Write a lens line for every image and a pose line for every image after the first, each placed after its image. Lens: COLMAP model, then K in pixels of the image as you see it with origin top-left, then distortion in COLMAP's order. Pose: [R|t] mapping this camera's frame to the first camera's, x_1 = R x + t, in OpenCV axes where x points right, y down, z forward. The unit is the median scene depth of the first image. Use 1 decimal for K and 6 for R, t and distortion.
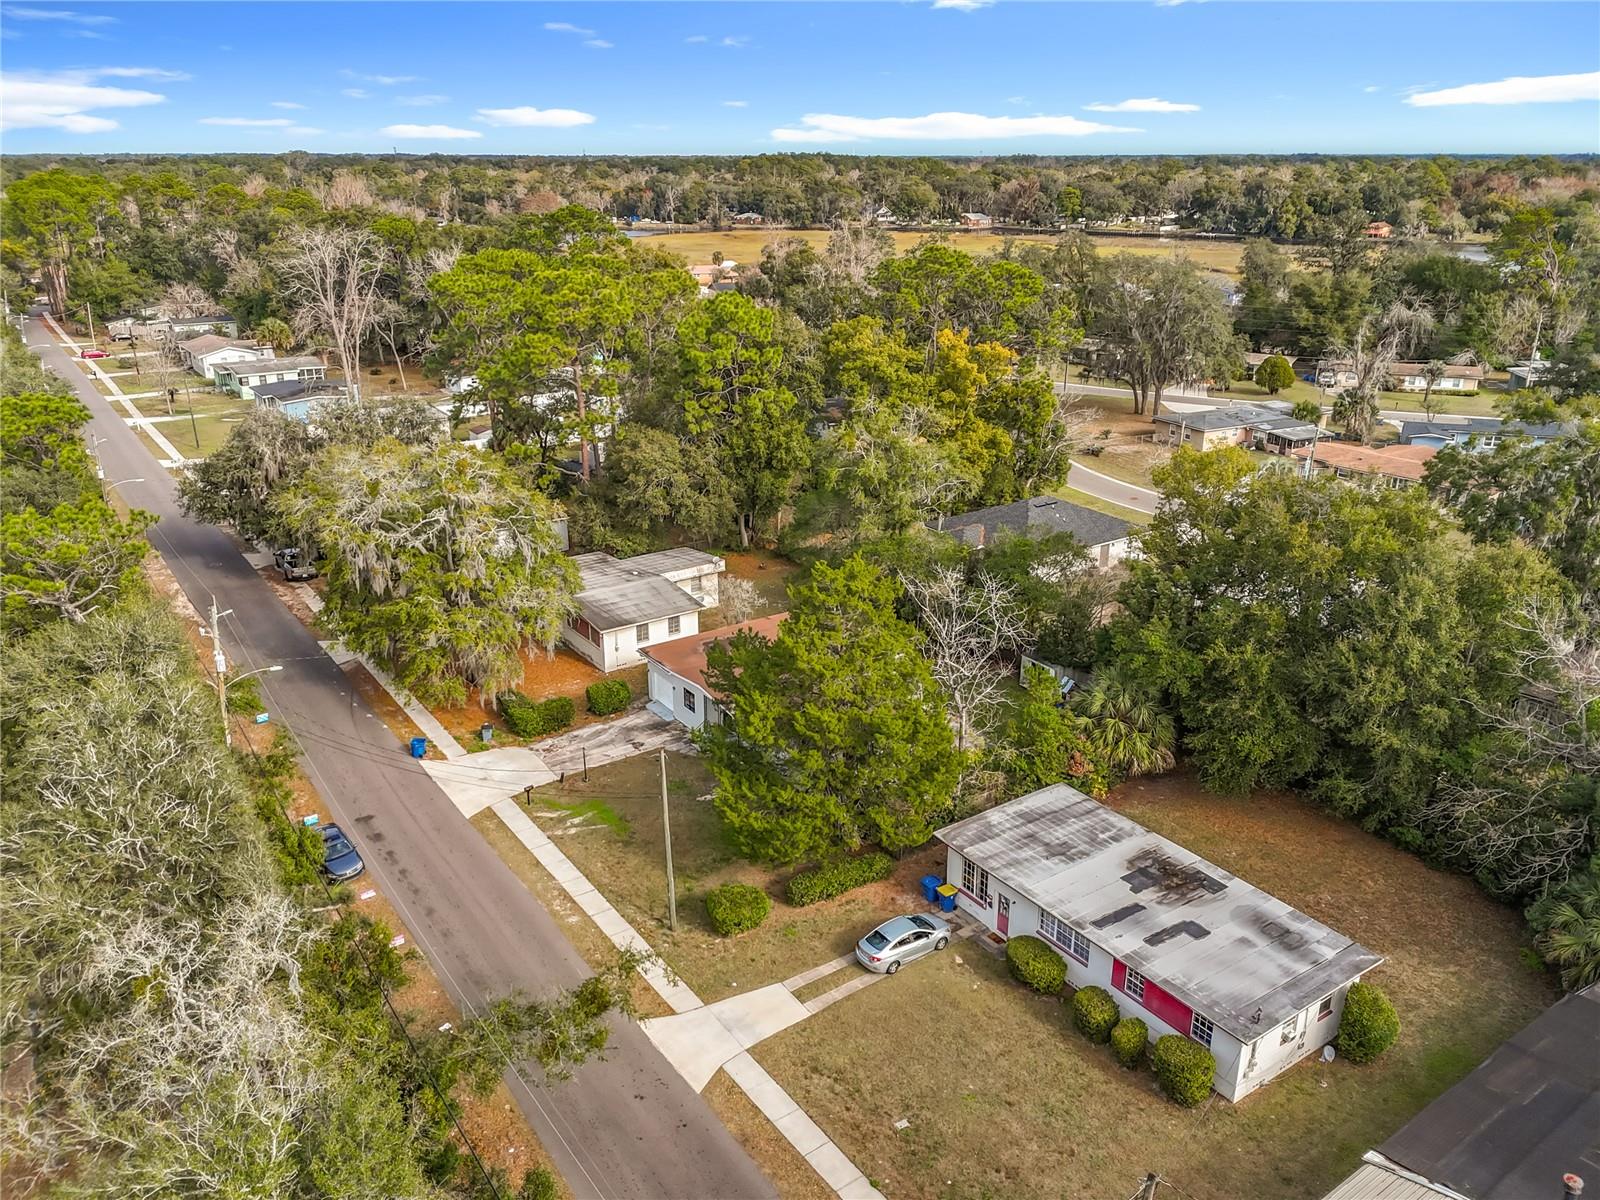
lens RADIAL K [[1189.1, 0, 800.0], [0, 1189.1, 600.0], [0, 0, 1]] dist [0.076923, -0.054684]
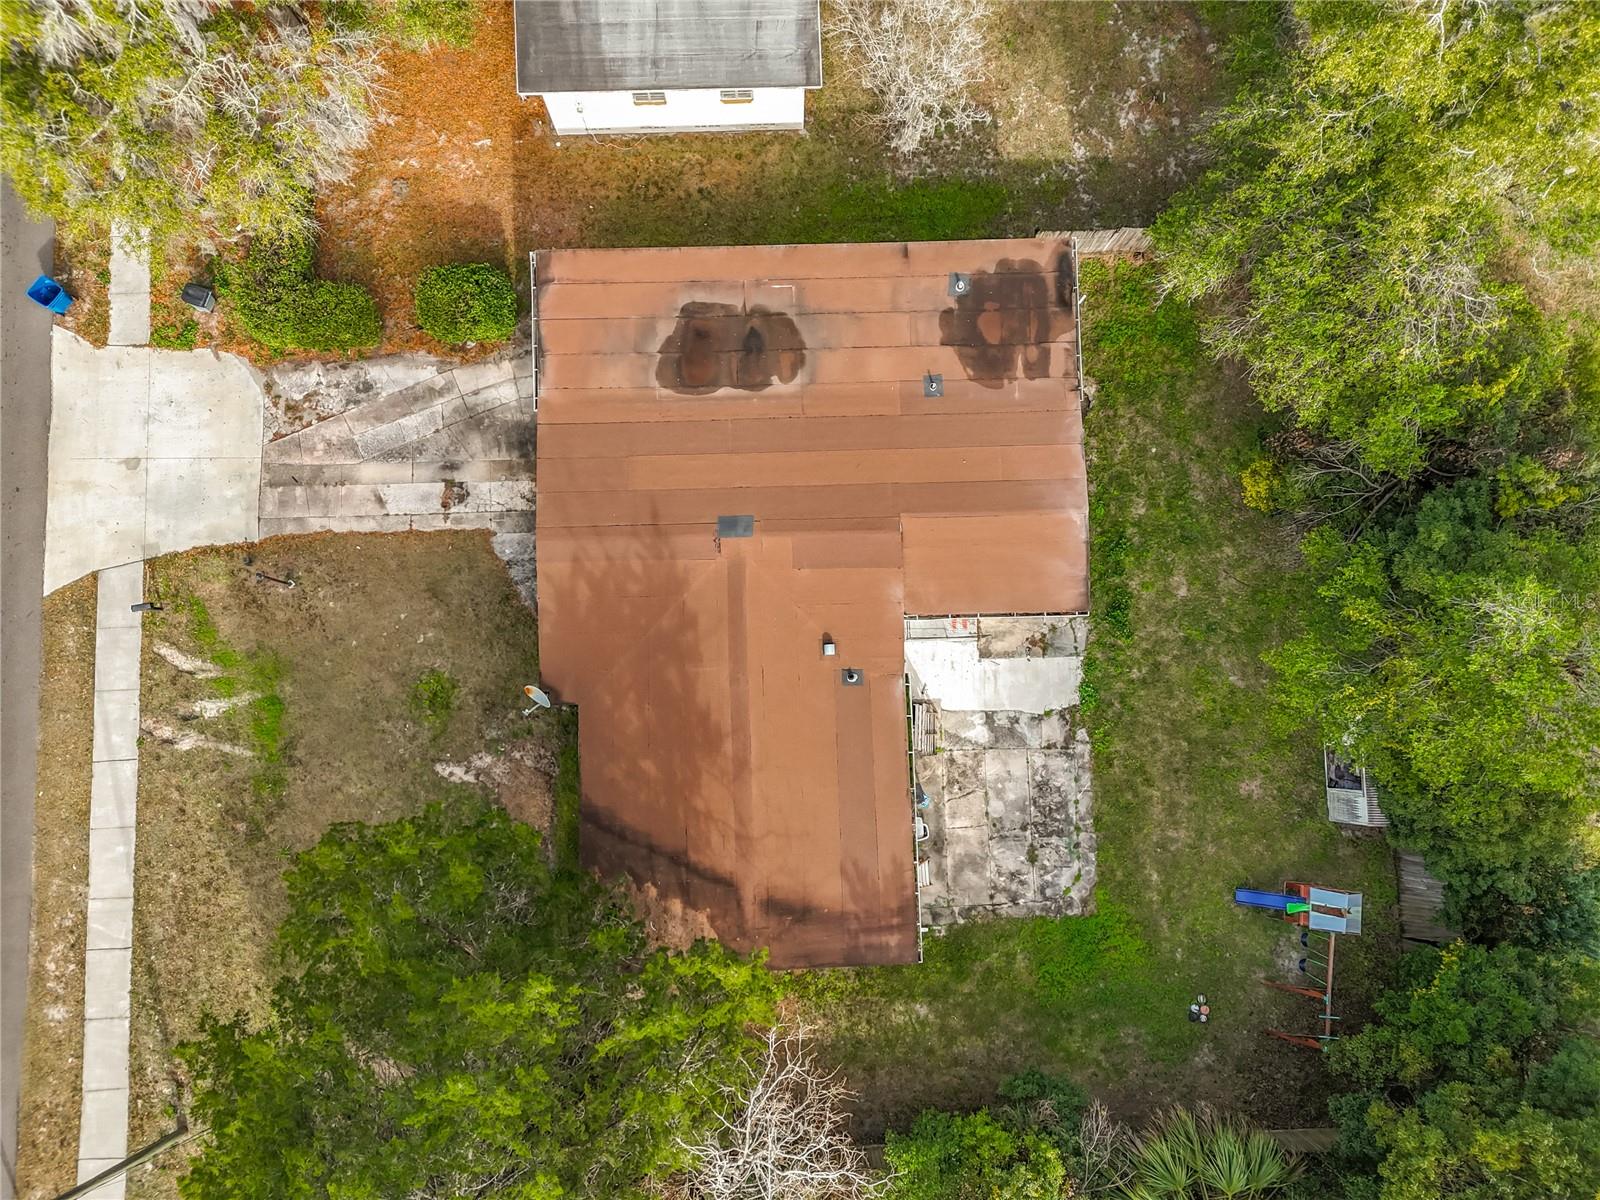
lens RADIAL K [[1189.1, 0, 800.0], [0, 1189.1, 600.0], [0, 0, 1]] dist [0.076923, -0.054684]
pose [[0.838497, 0.542713, -0.048850, 0.029153], [-0.199631, 0.389370, 0.899188, -0.330814], [0.507021, -0.744214, 0.434827, 0.836830]]
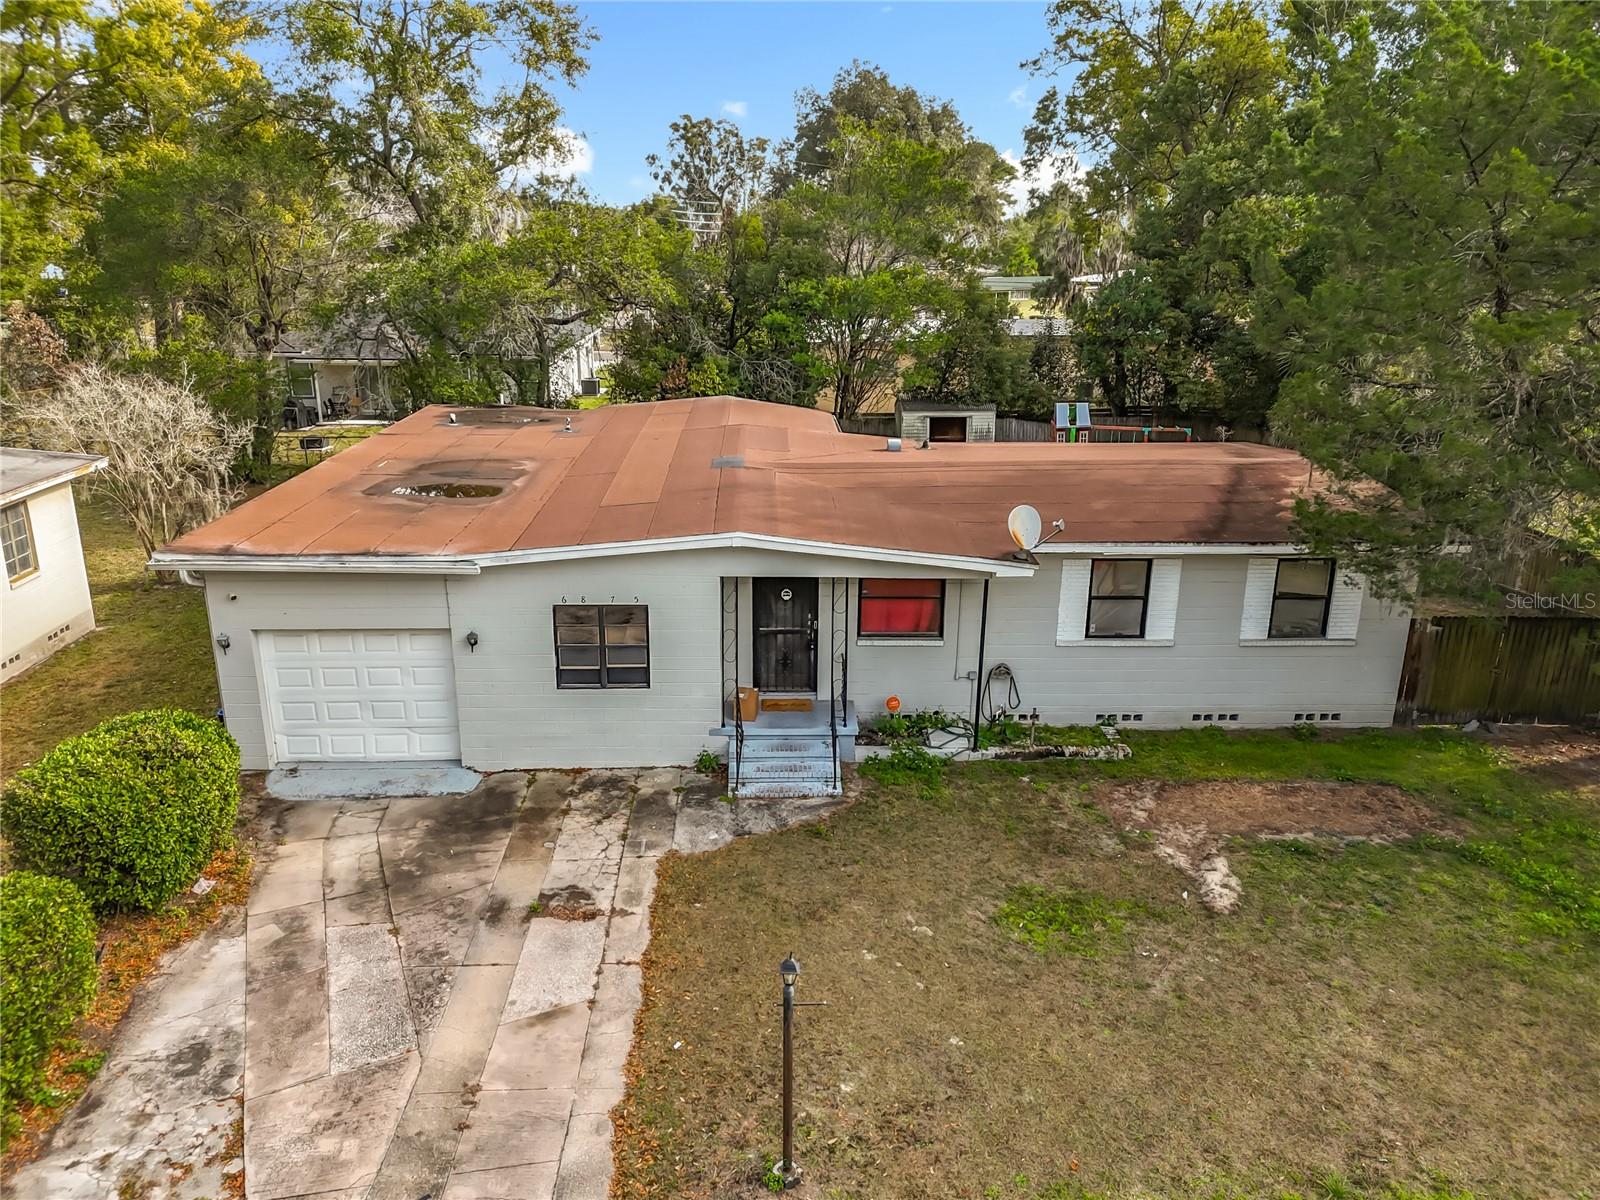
lens RADIAL K [[1167.2, 0, 800.0], [0, 1167.2, 600.0], [0, 0, 1]] dist [0.064522, -0.046796]
pose [[0.536918, -0.249835, 0.805793, -0.264803], [0.283961, 0.952931, 0.106245, 0.063470], [-0.794409, 0.171769, 0.582589, 0.853522]]
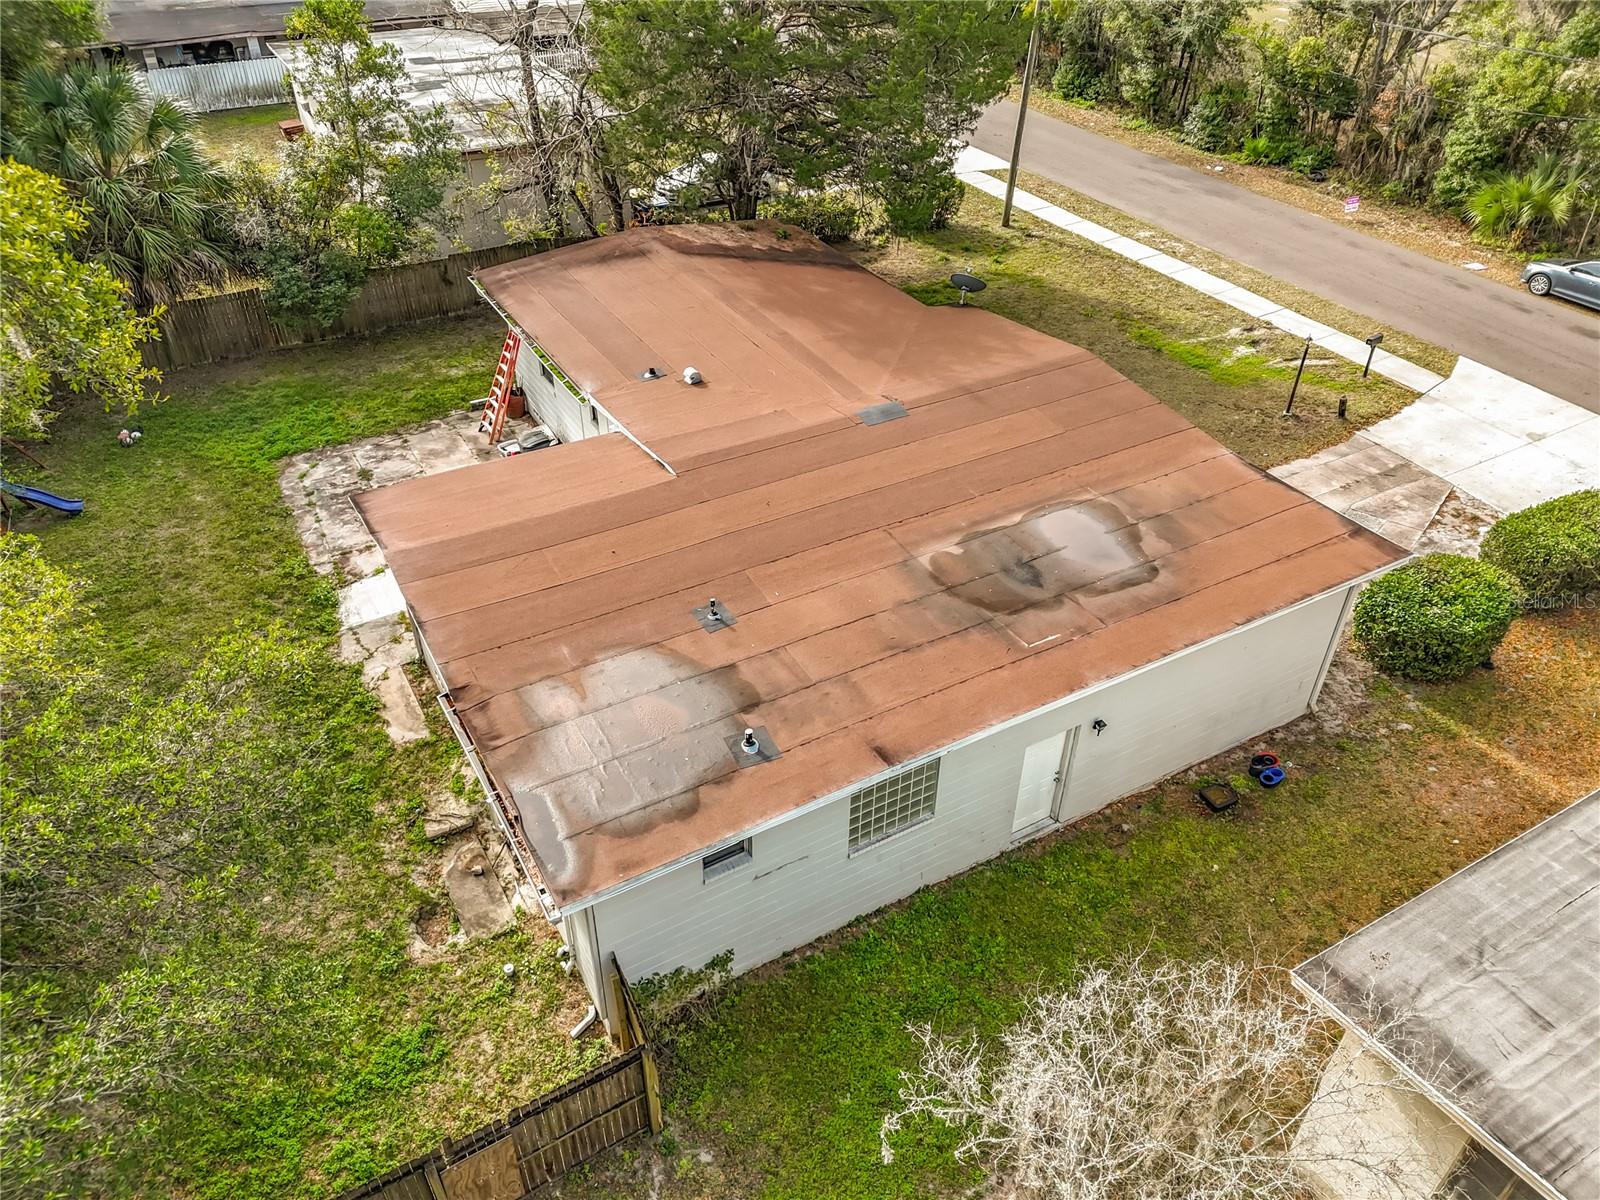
lens RADIAL K [[1167.2, 0, 800.0], [0, 1167.2, 600.0], [0, 0, 1]] dist [0.064522, -0.046796]
pose [[-0.996074, -0.062962, 0.062230, -0.027794], [0.018028, 0.543960, 0.838917, -0.175283], [-0.086670, 0.836745, -0.540690, 1.244479]]
